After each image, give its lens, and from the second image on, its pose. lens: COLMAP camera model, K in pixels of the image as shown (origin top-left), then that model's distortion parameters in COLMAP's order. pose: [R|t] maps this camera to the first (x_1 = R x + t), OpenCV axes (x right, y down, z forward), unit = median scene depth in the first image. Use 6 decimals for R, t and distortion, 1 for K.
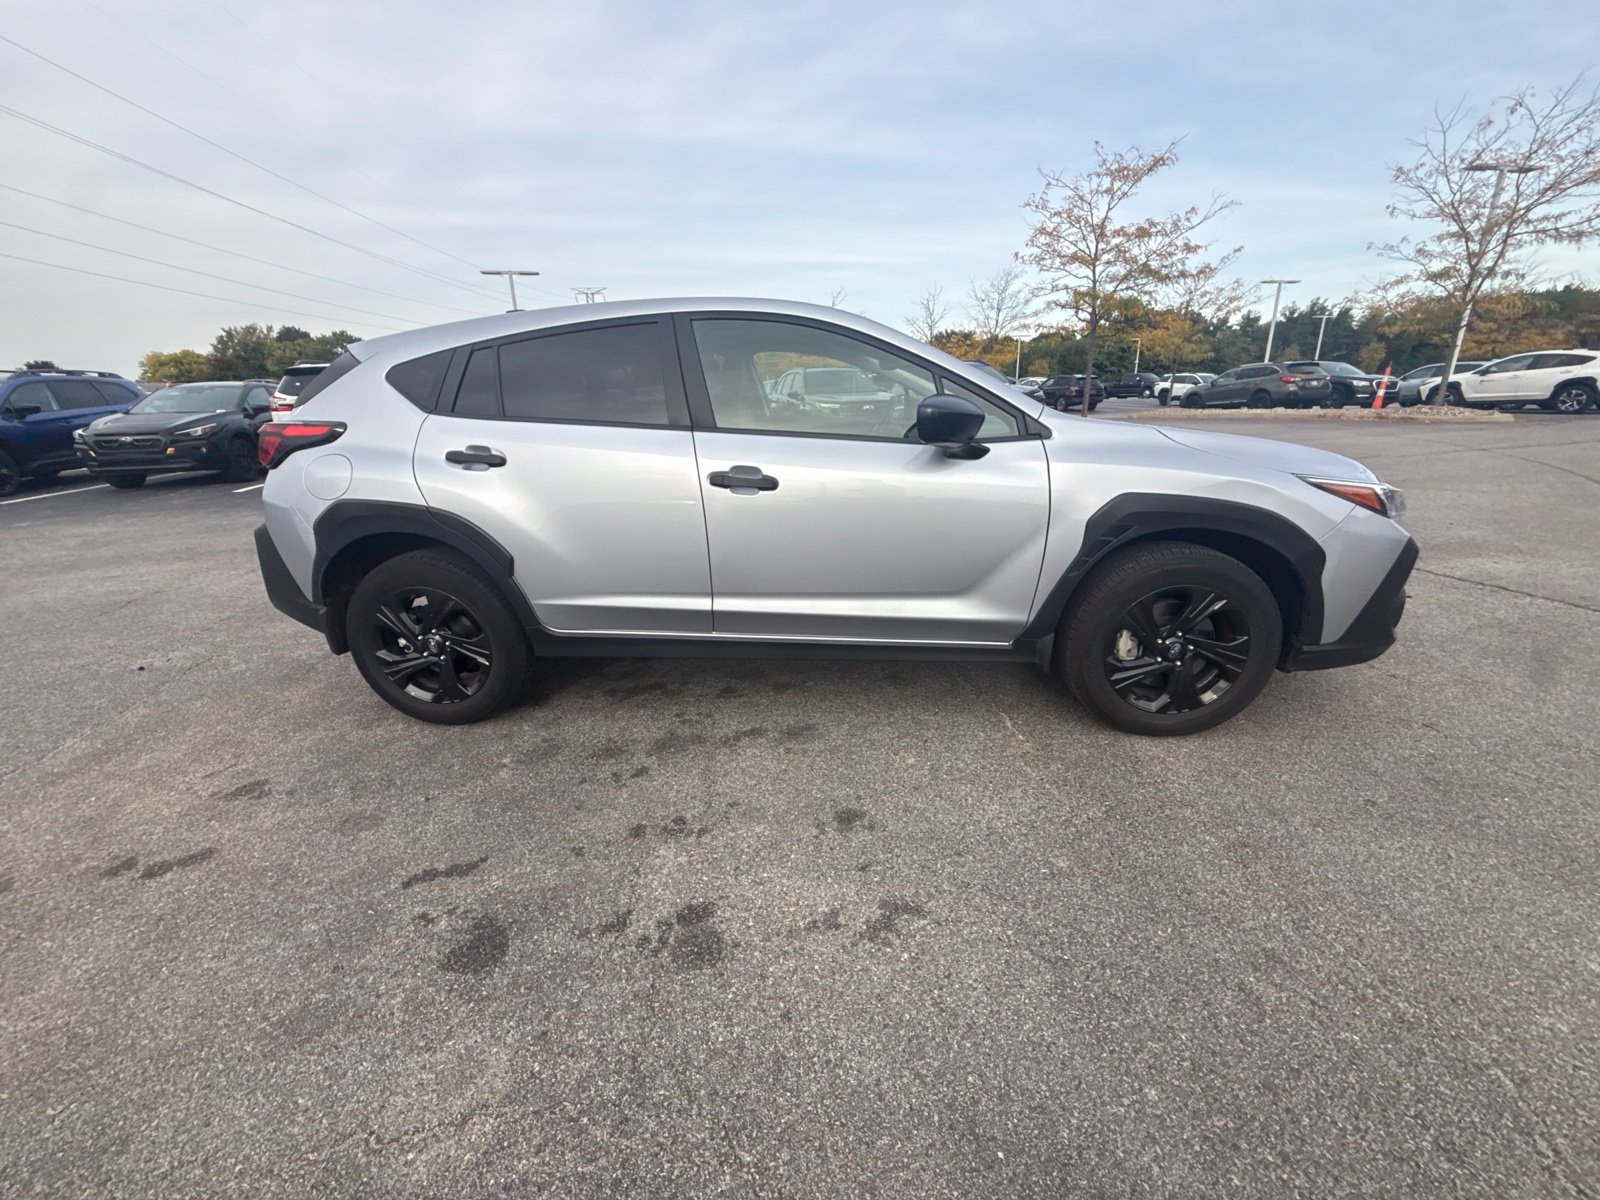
lens RADIAL K [[635.8, 0, 798.1], [0, 635.8, 600.3], [0, 0, 1]] dist [0.000169, -0.000431]
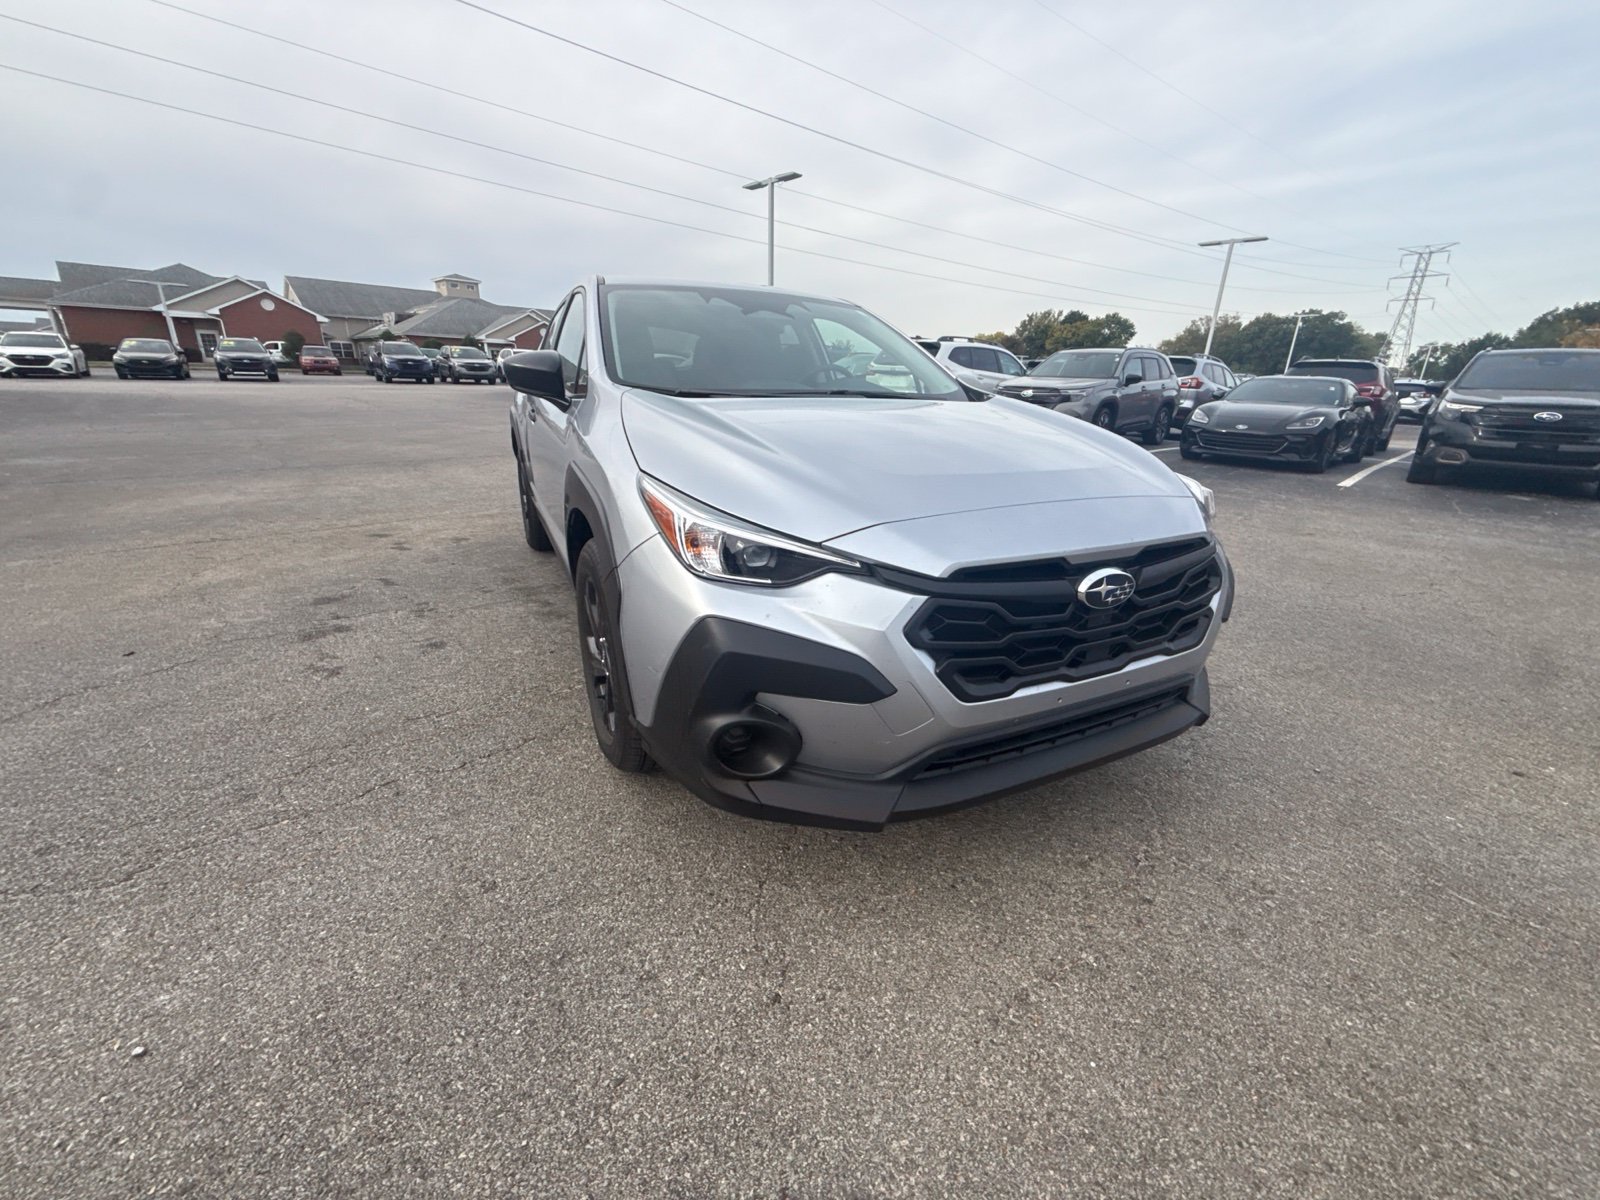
lens RADIAL K [[635.8, 0, 798.6], [0, 635.8, 601.9], [0, 0, 1]] dist [0.000169, -0.000431]
pose [[0.516233, 0.326332, -0.791840, 1.351826], [-0.303604, 0.934249, 0.187090, -0.225490], [0.800830, 0.143824, 0.581366, 0.676315]]
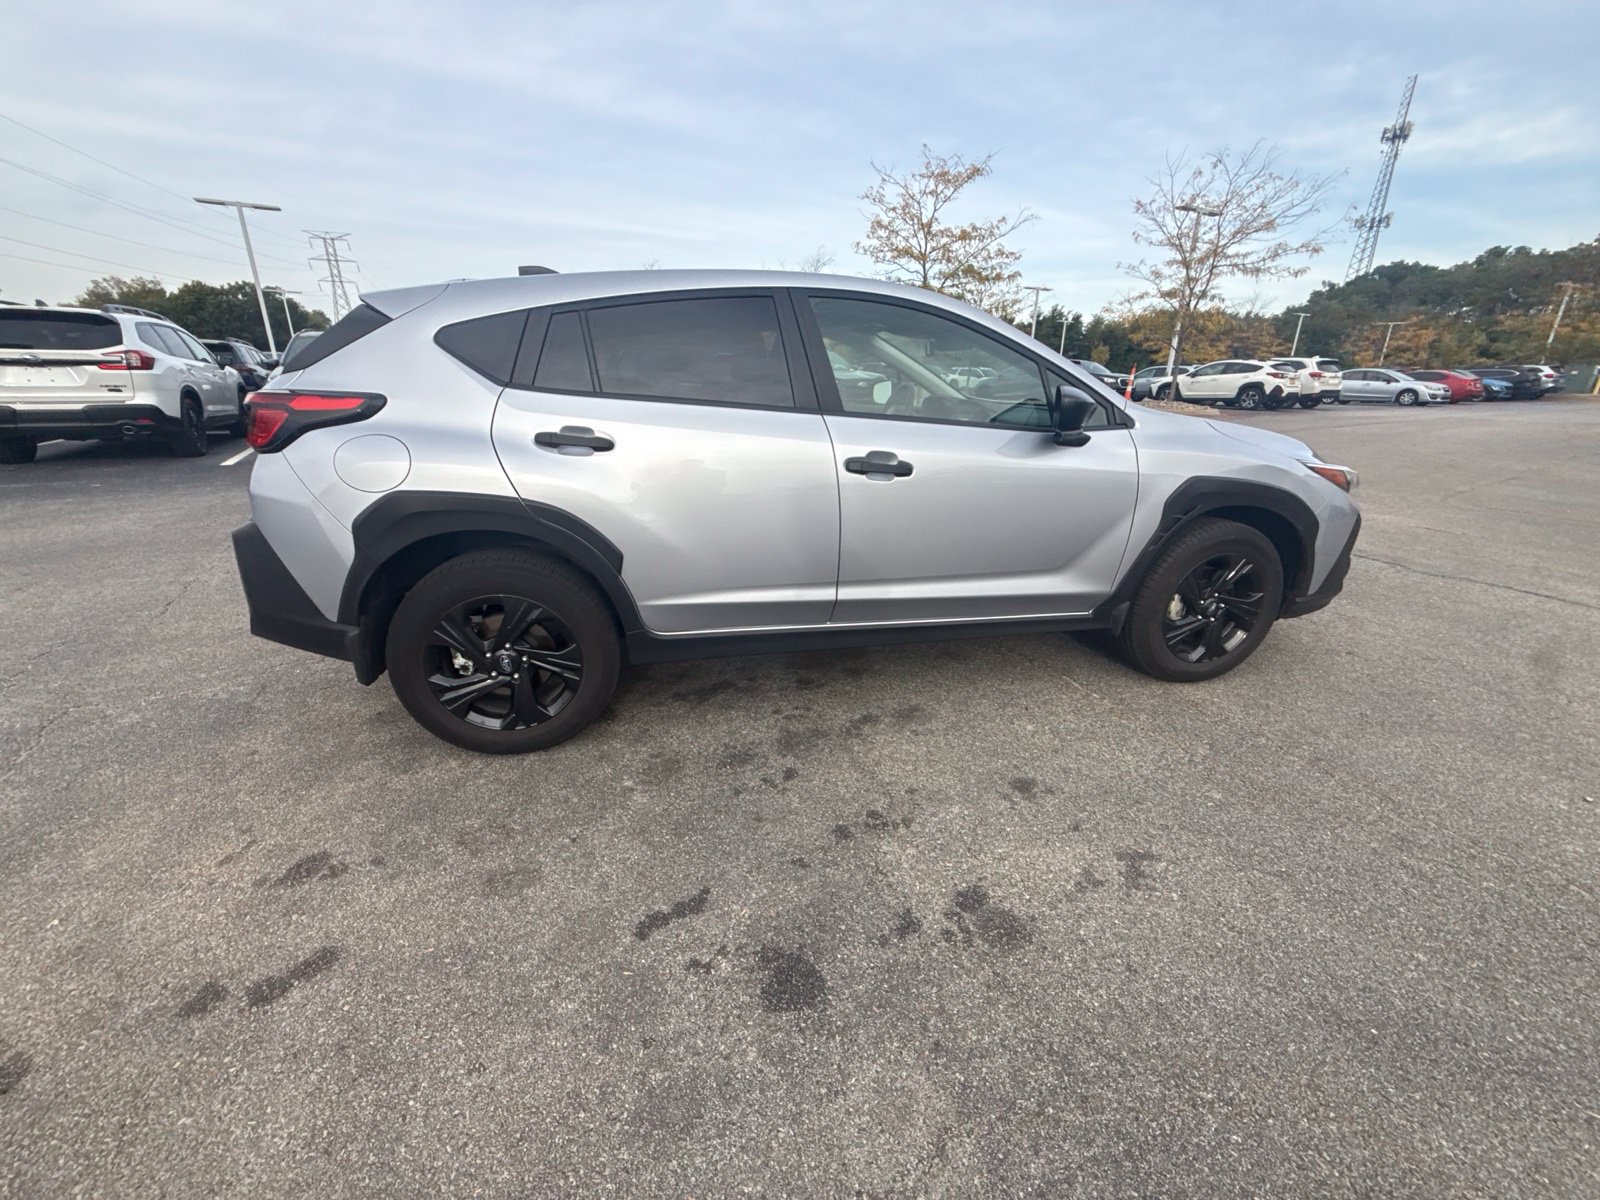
lens RADIAL K [[635.8, 0, 799.3], [0, 635.8, 602.4], [0, 0, 1]] dist [0.000169, -0.000431]
pose [[0.954951, -0.065545, 0.289435, -0.474135], [0.056301, 0.997606, 0.040157, -0.023412], [-0.291374, -0.022052, 0.956355, 0.085025]]
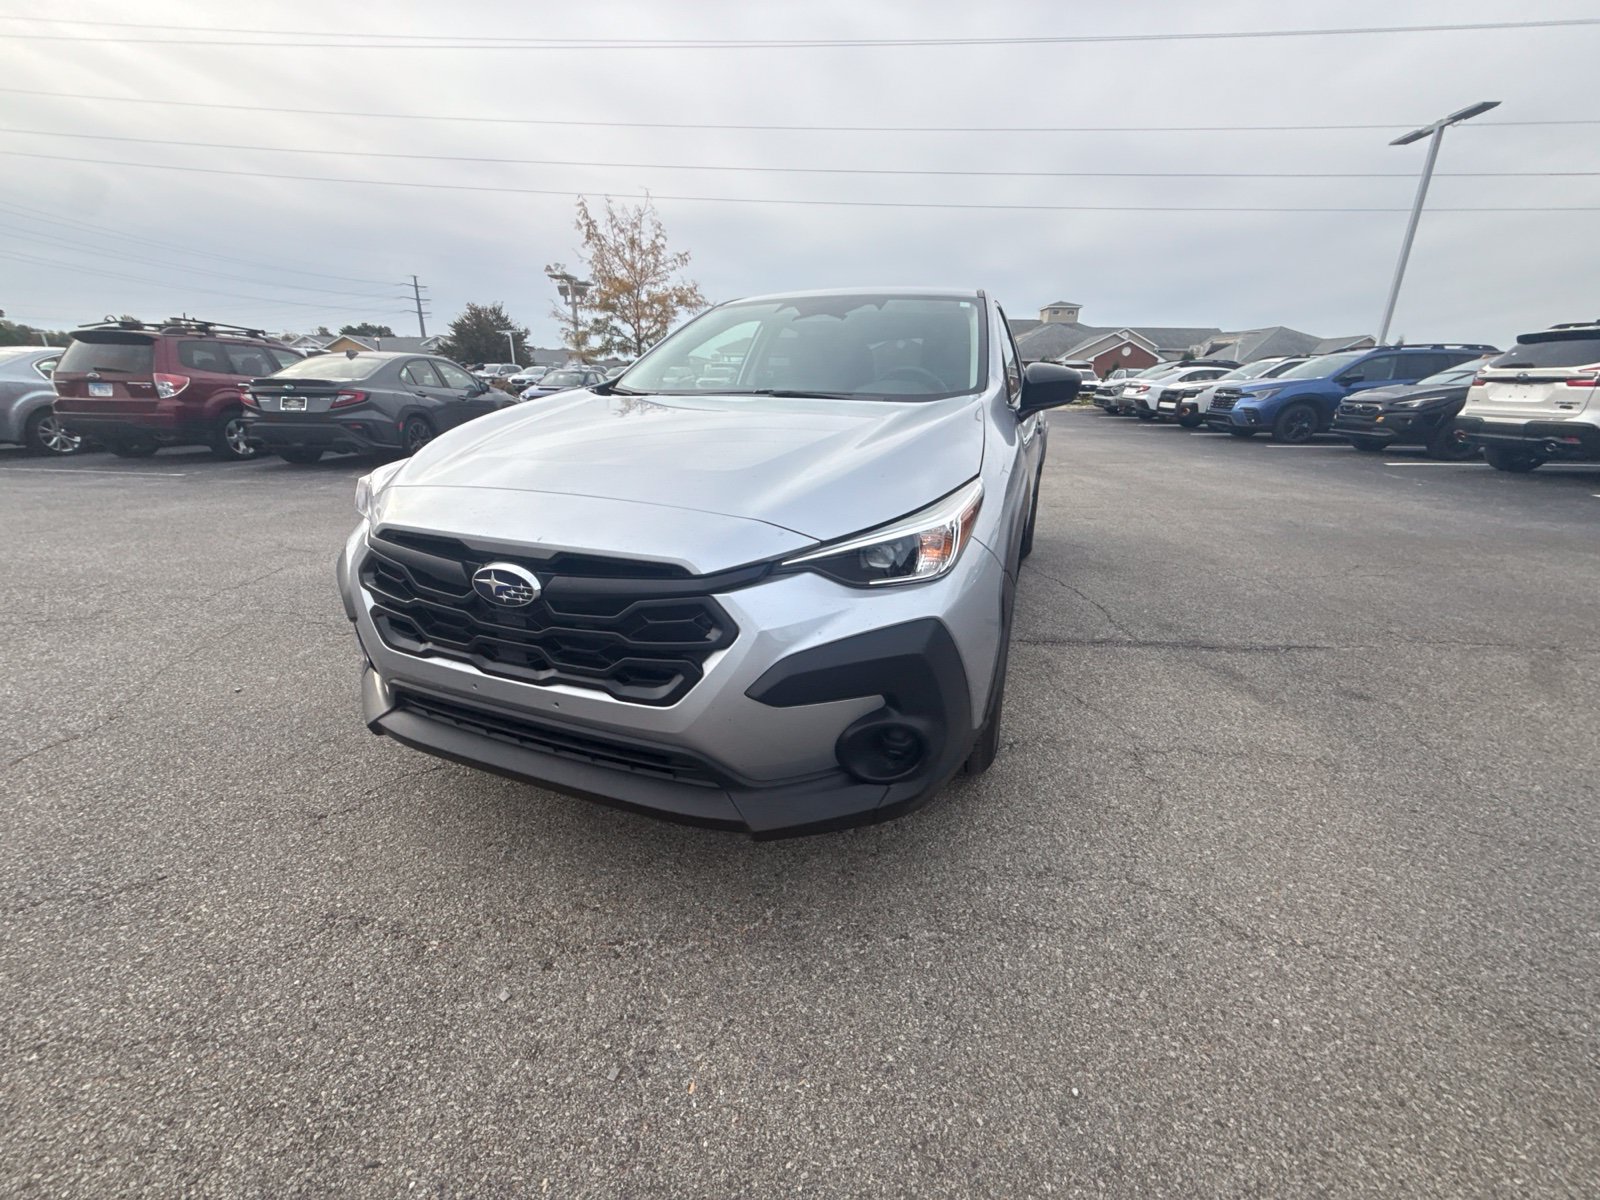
lens RADIAL K [[635.8, 0, 802.0], [0, 635.8, 602.5], [0, 0, 1]] dist [0.000169, -0.000431]
pose [[-0.283031, 0.334027, -0.899066, 1.455851], [-0.296786, 0.860886, 0.413272, -0.505068], [0.912037, 0.383799, -0.144523, 1.569256]]
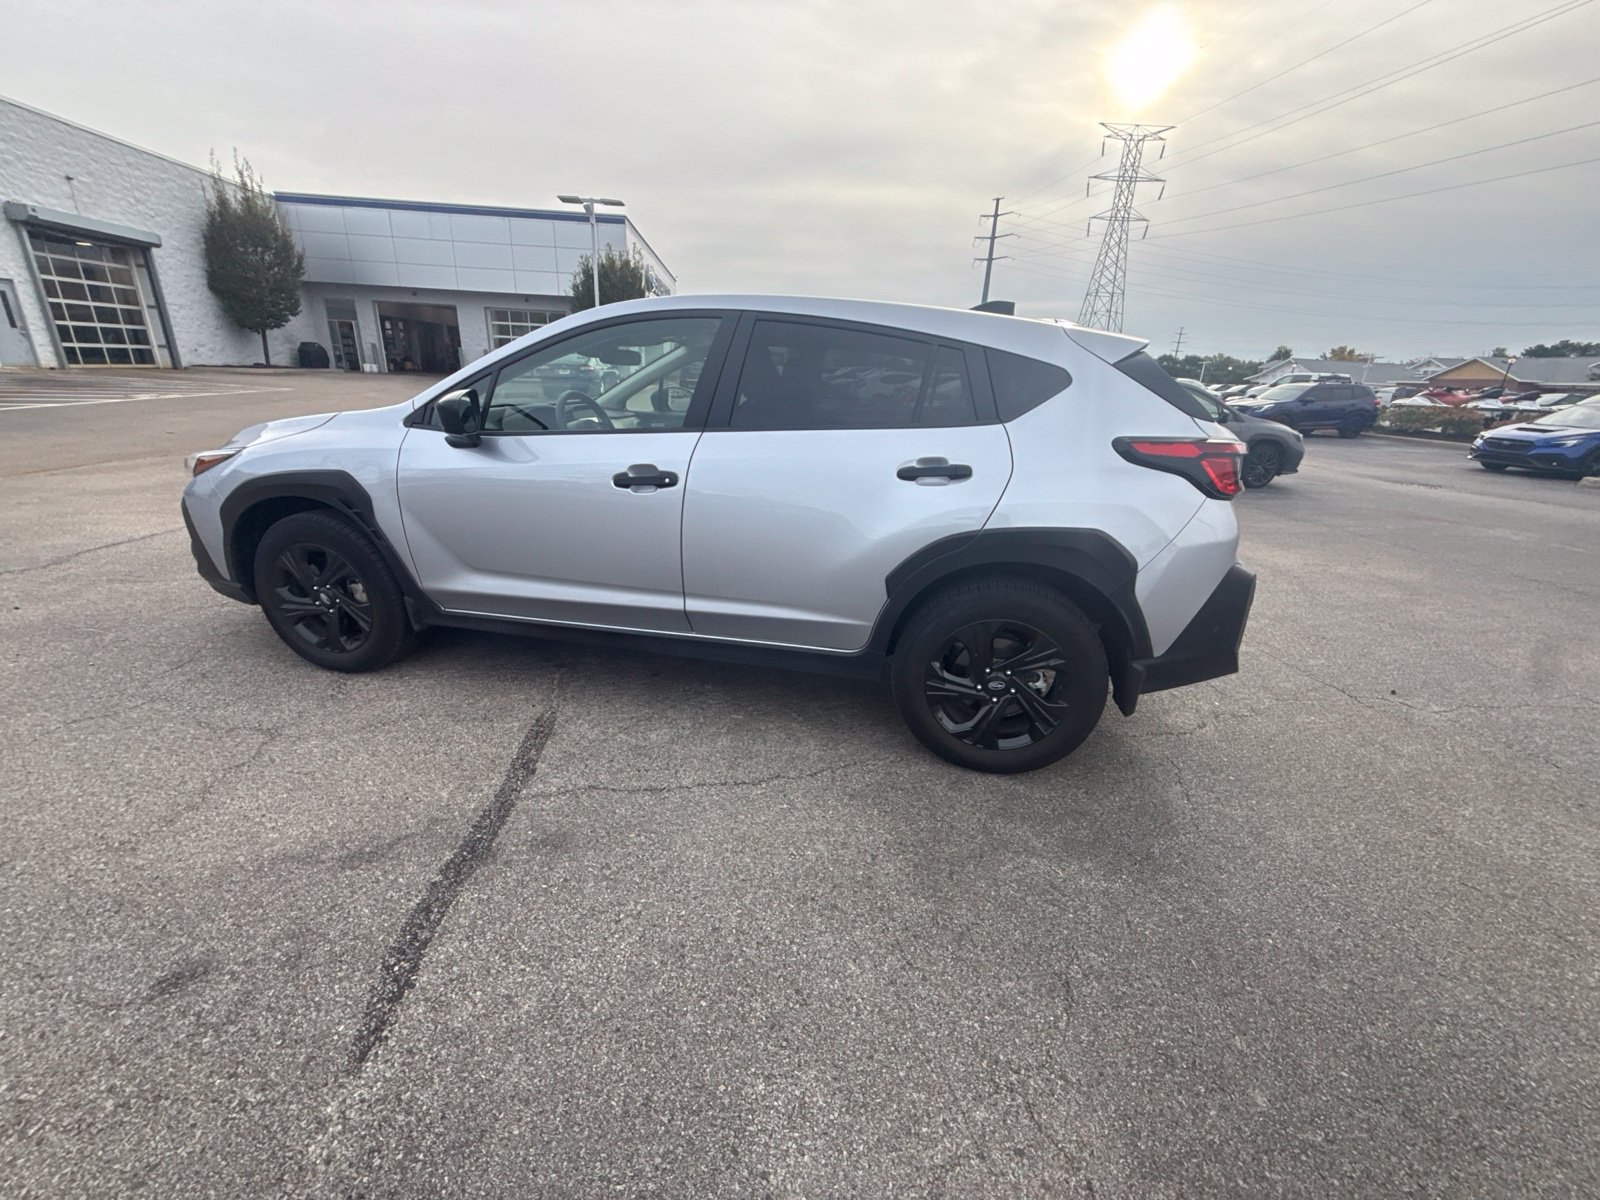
lens RADIAL K [[635.8, 0, 798.1], [0, 635.8, 601.6], [0, 0, 1]] dist [0.000169, -0.000431]
pose [[-0.990541, -0.060275, 0.123273, -0.368382], [0.026322, 0.798216, 0.601796, -0.839713], [-0.134671, 0.599348, -0.789079, 2.520134]]
